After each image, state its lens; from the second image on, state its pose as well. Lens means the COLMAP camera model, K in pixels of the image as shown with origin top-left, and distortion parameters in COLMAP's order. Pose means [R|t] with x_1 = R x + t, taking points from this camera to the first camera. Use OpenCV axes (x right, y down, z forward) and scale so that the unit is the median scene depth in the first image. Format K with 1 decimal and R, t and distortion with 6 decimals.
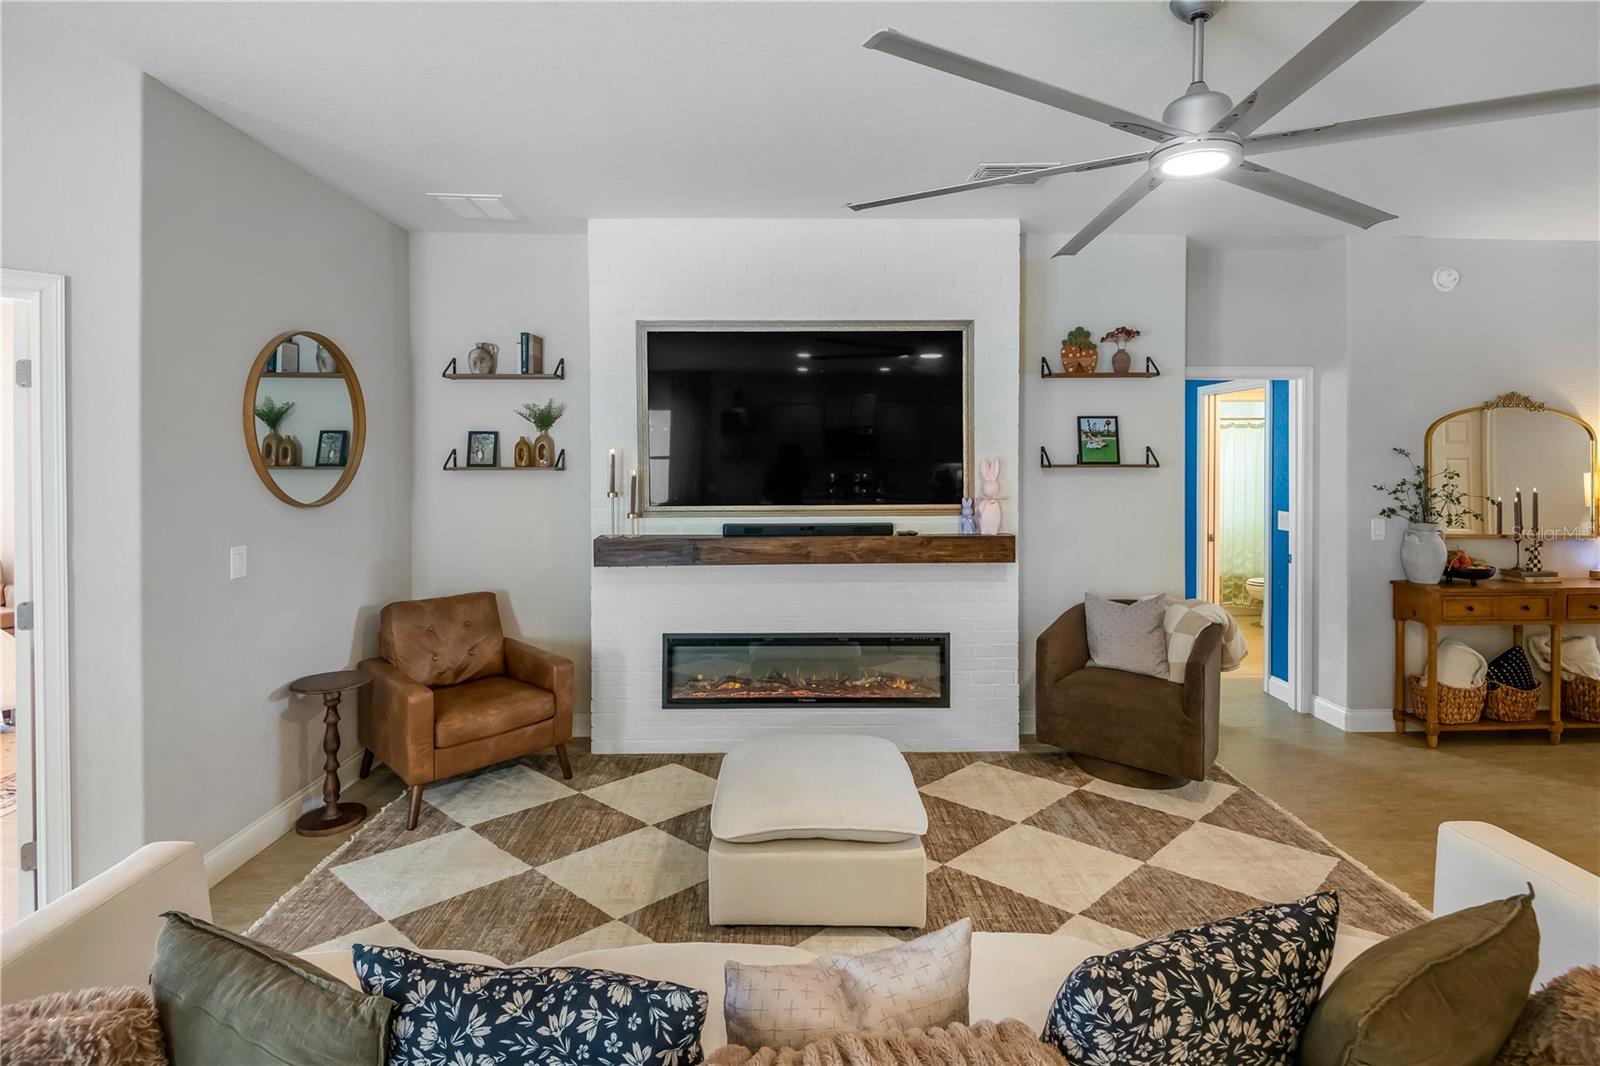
lens RADIAL K [[748.0, 0, 796.8], [0, 748.0, 477.4], [0, 0, 1]] dist [0.002708, -0.000655]
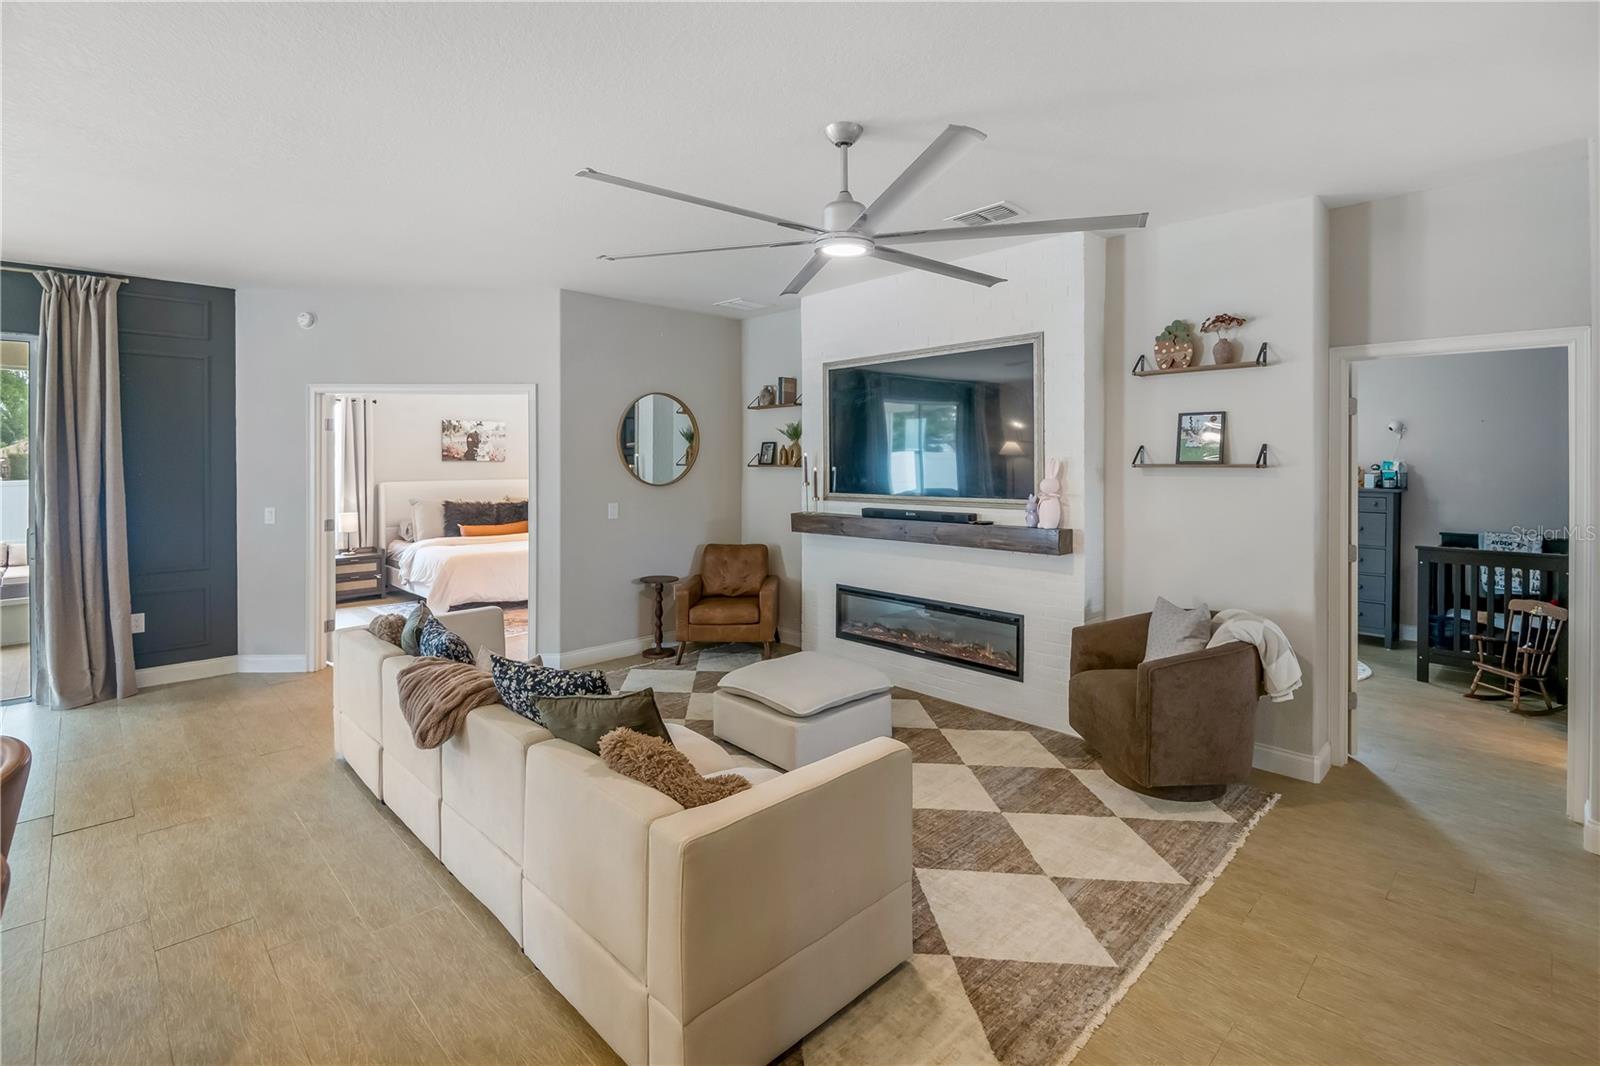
lens RADIAL K [[748.0, 0, 796.8], [0, 748.0, 477.4], [0, 0, 1]] dist [0.002708, -0.000655]
pose [[0.671871, 0.015348, -0.740509, 0.801263], [-0.012888, 0.999876, 0.009030, -0.003001], [0.740556, 0.003477, 0.671986, -0.001092]]
